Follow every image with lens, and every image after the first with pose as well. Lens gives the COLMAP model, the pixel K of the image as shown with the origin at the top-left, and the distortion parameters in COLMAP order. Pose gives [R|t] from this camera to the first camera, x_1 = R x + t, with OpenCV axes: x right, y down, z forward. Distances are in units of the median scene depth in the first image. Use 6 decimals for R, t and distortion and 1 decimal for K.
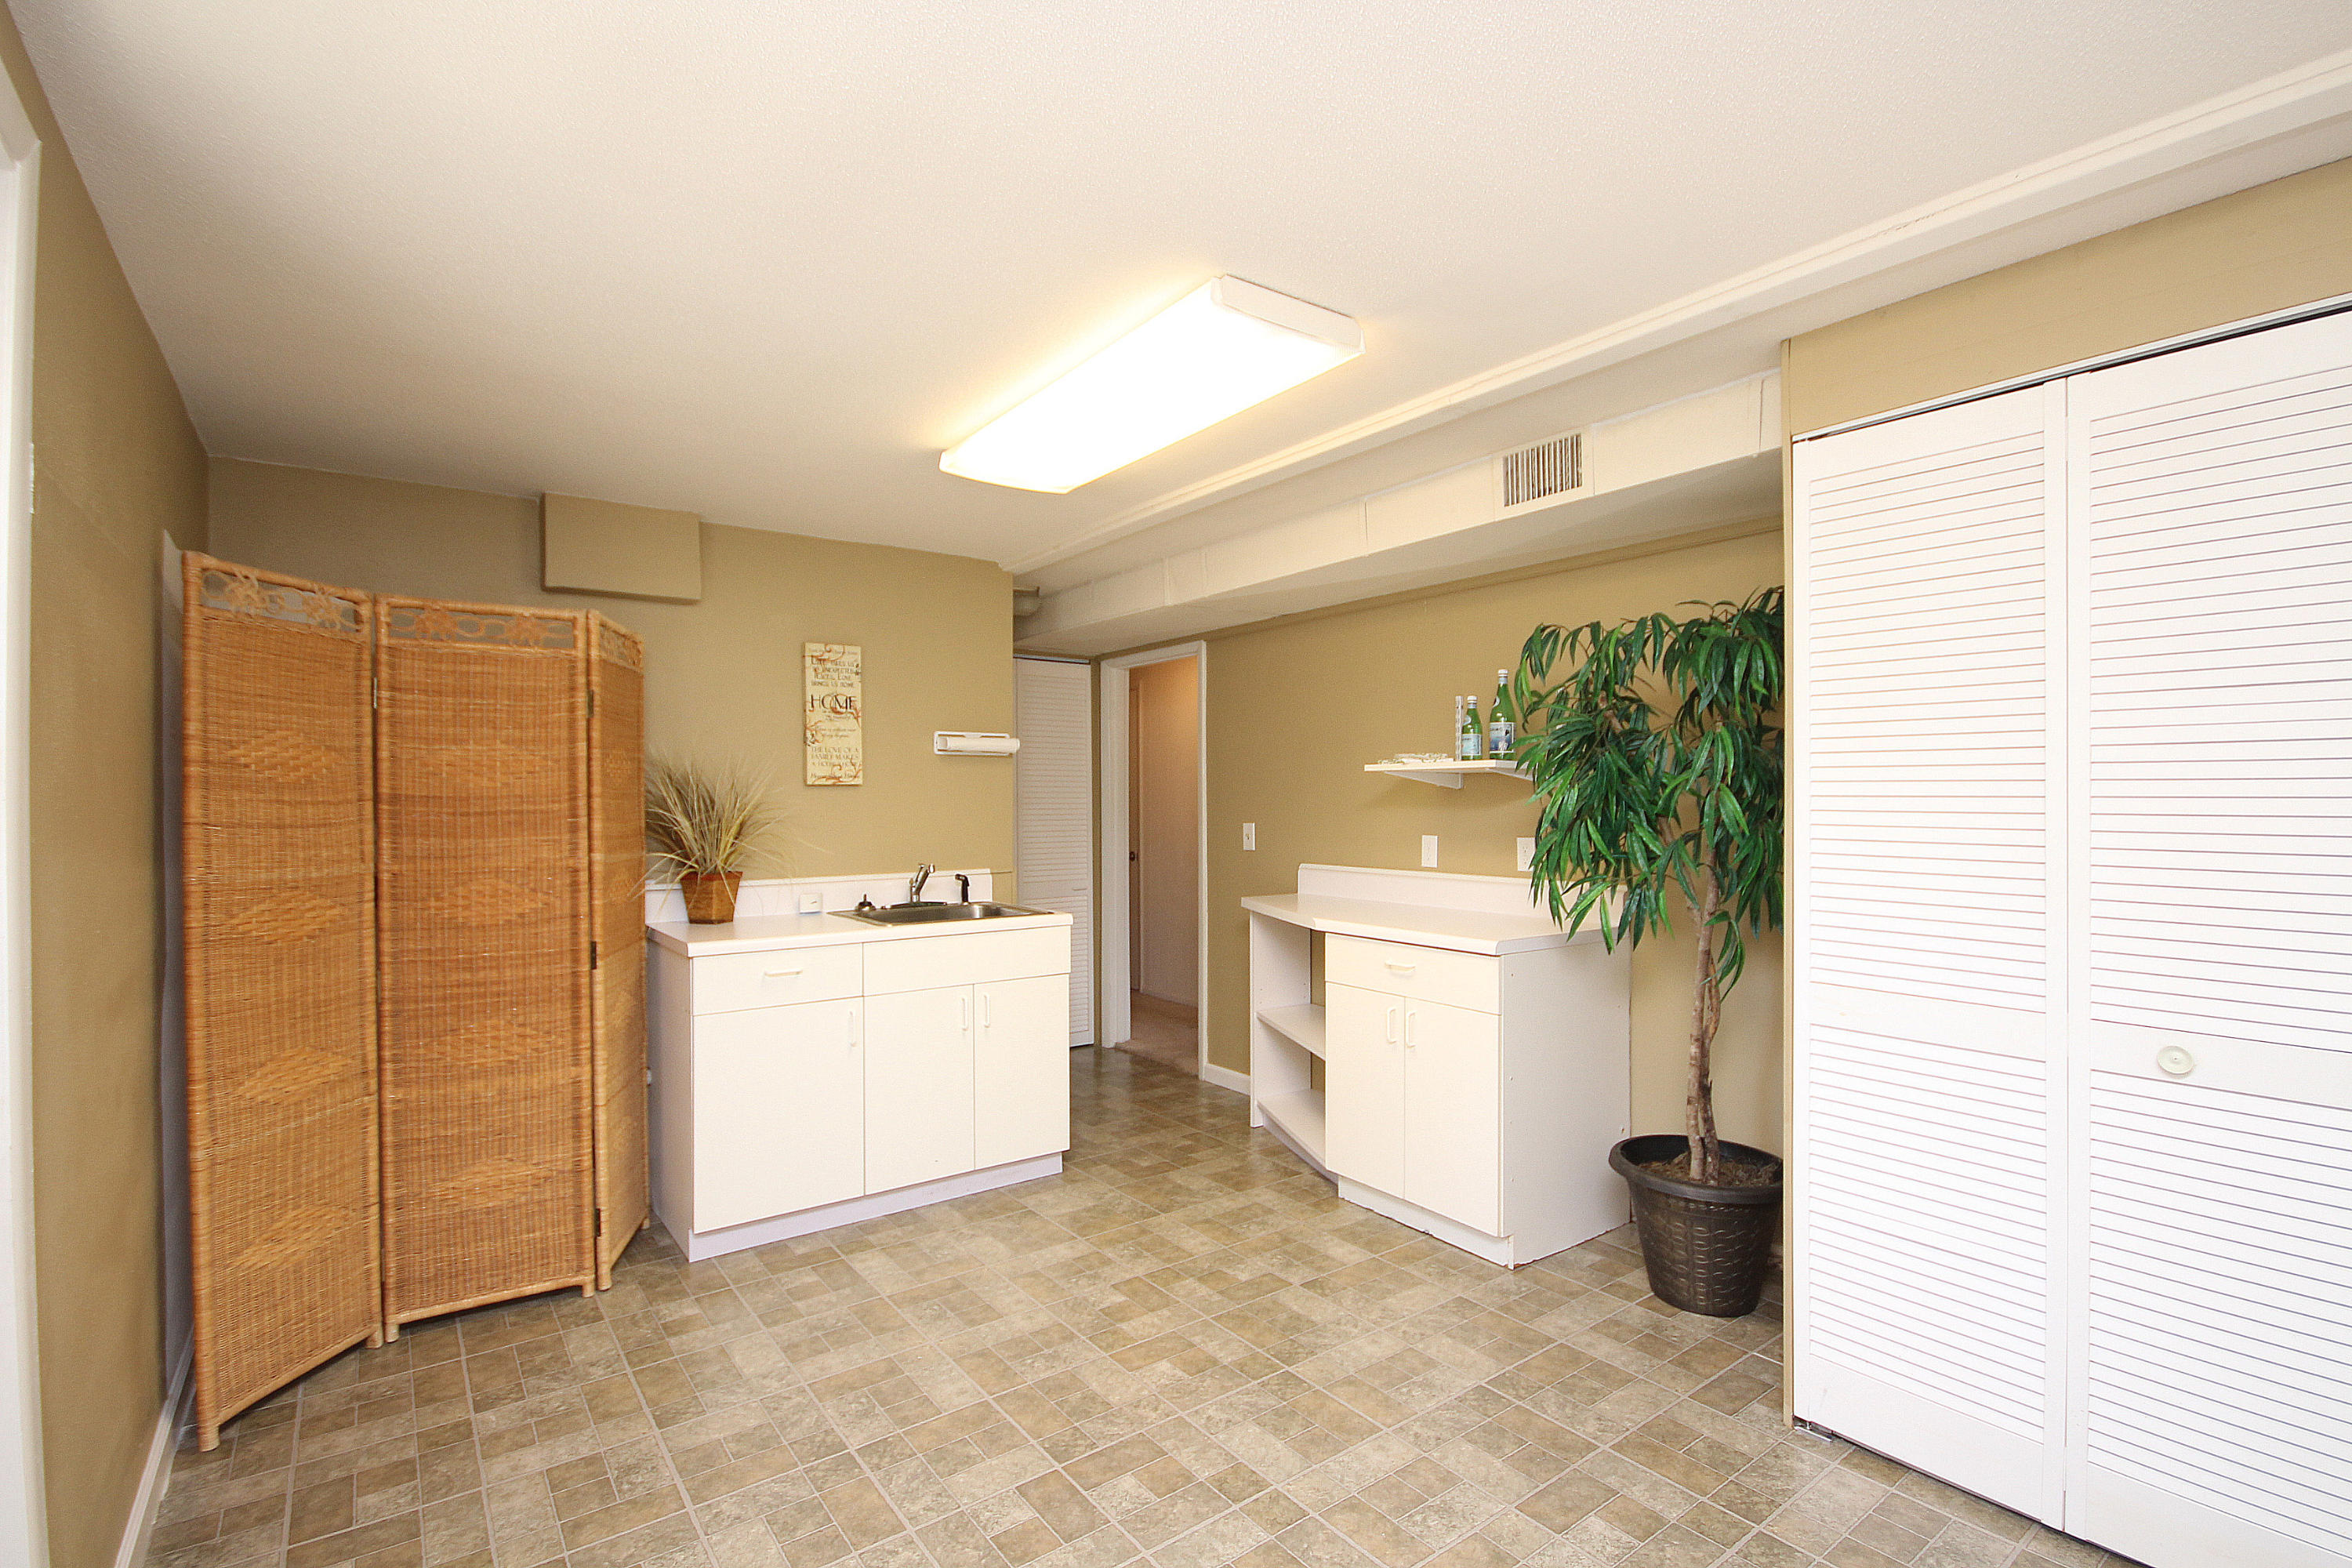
lens RADIAL K [[1079.6, 0, 1177.9], [0, 1079.6, 789.9], [0, 0, 1]] dist [-0.001414, -0.004601]
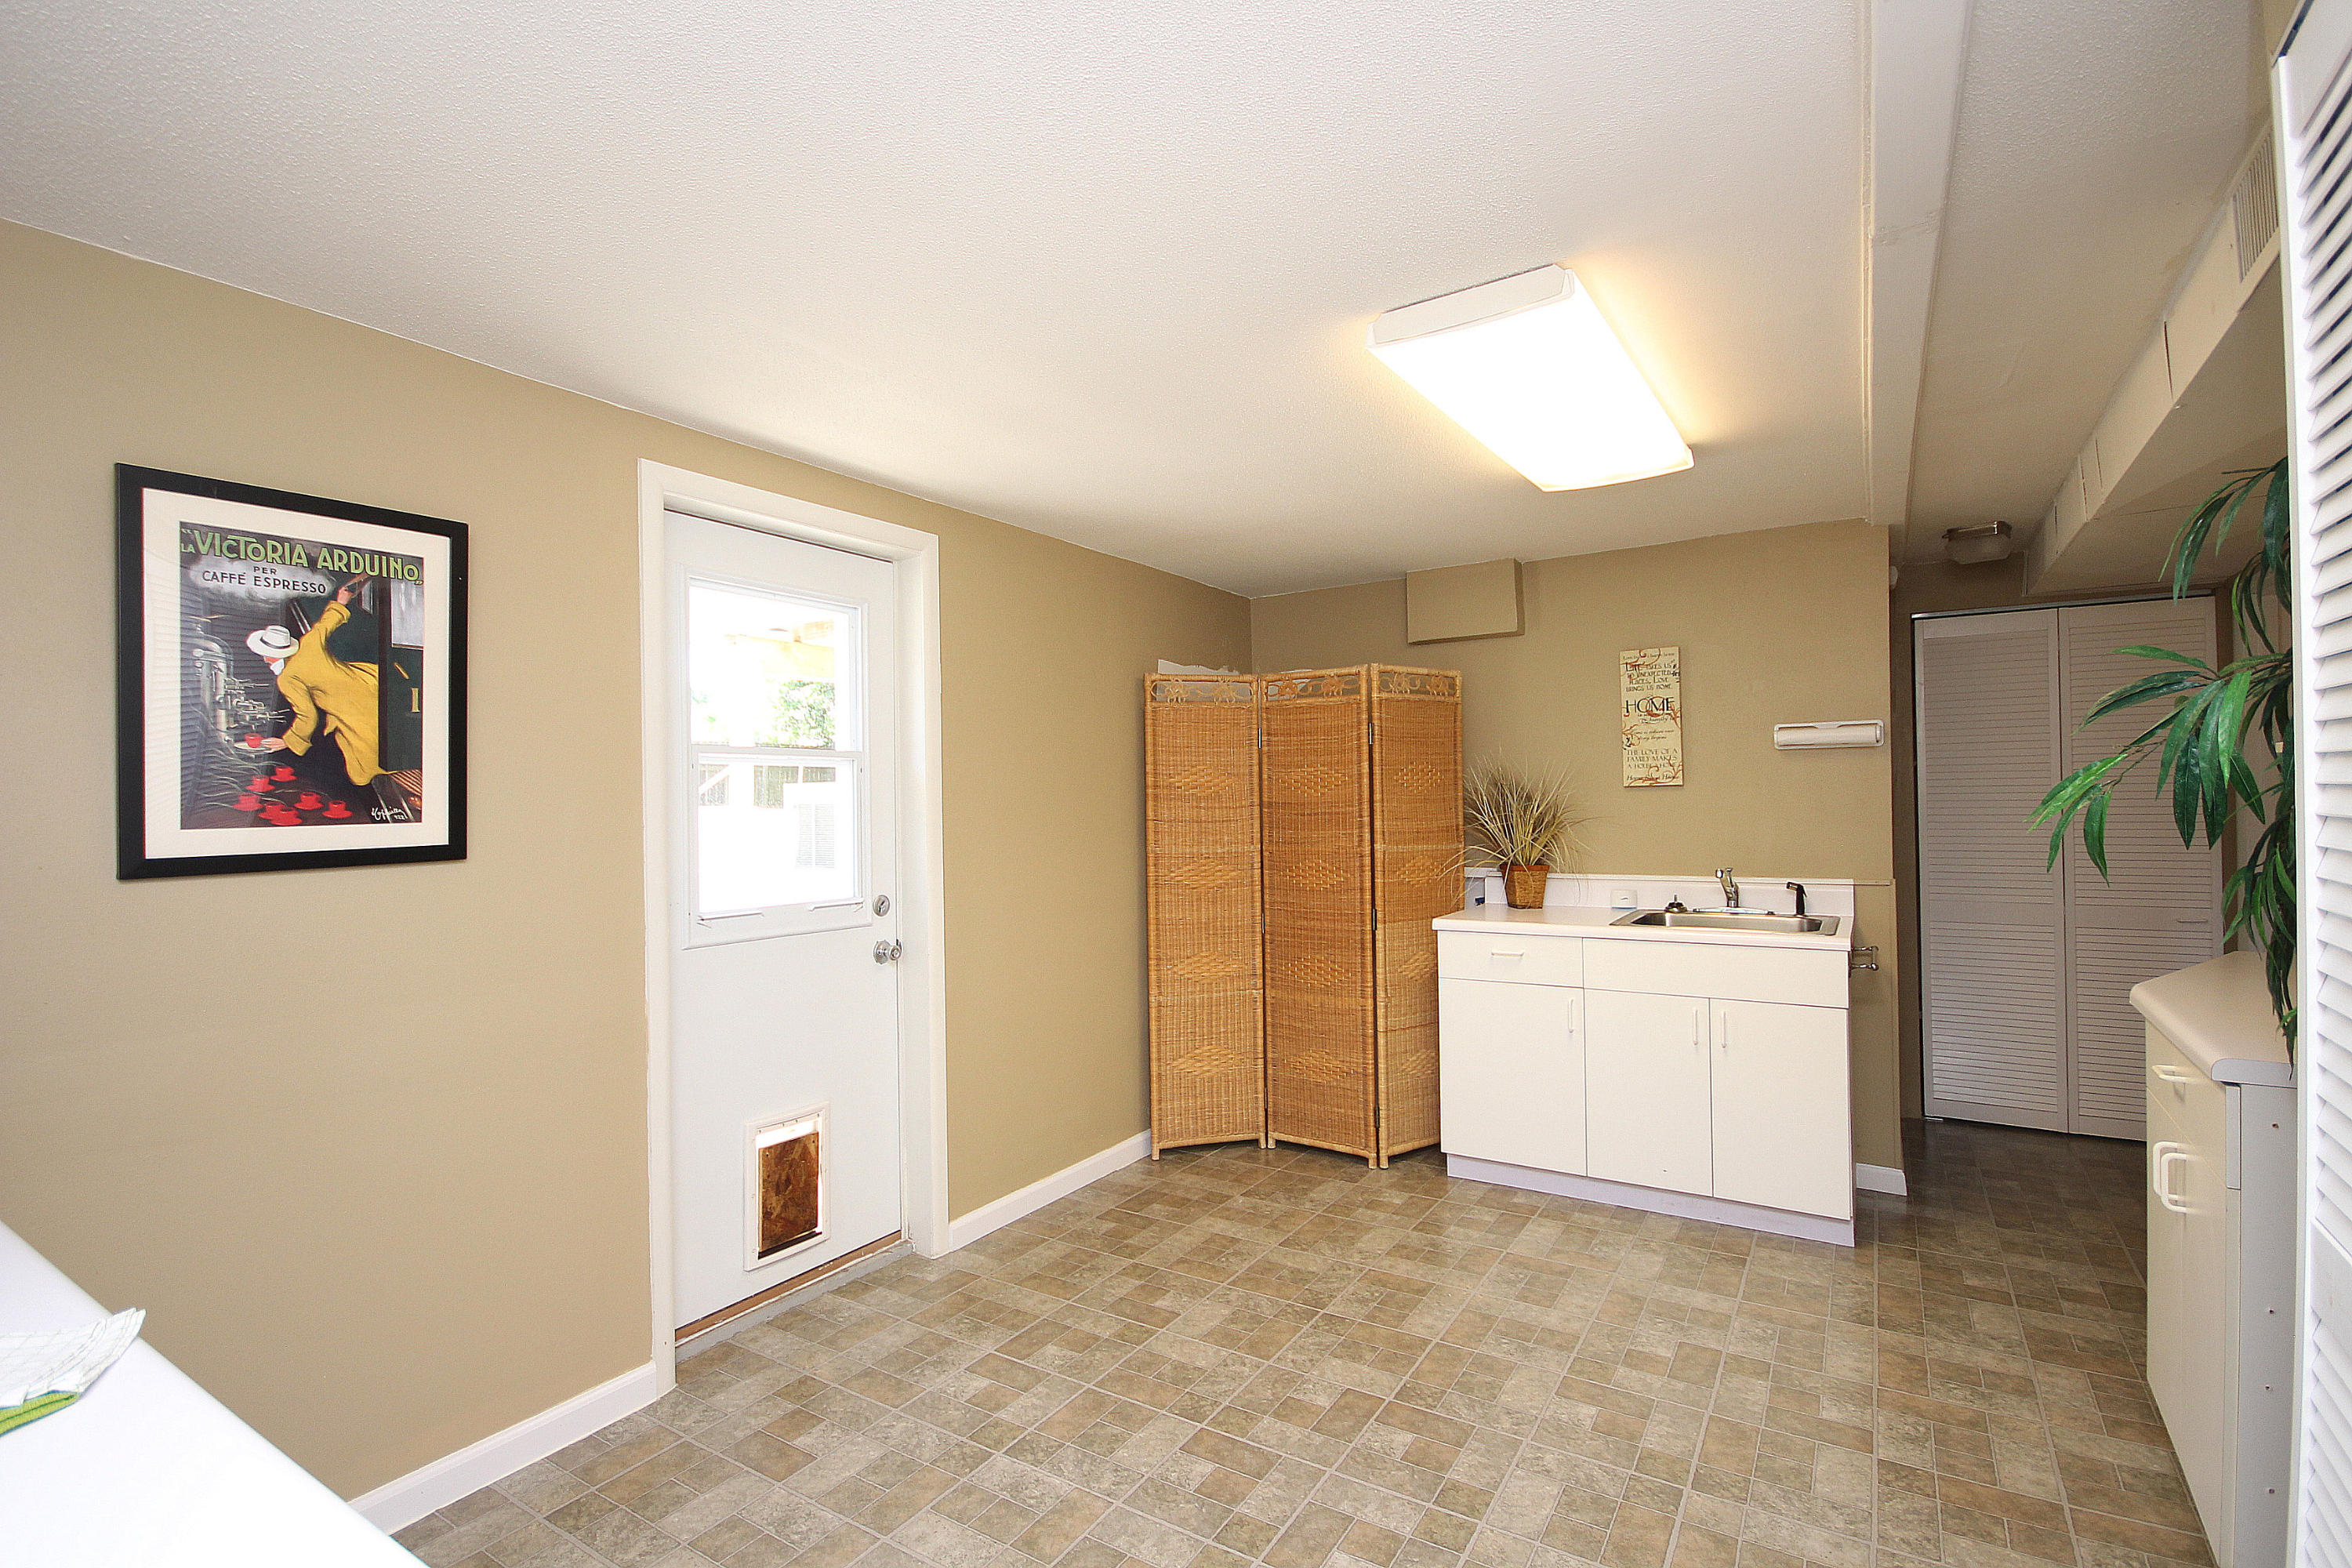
lens RADIAL K [[1079.6, 0, 1181.4], [0, 1079.6, 794.4], [0, 0, 1]] dist [-0.001414, -0.004601]
pose [[0.348915, -0.008058, -0.937120, 0.656464], [0.021838, 0.999761, -0.000466, -0.008039], [0.936900, -0.020303, 0.349008, 0.308767]]
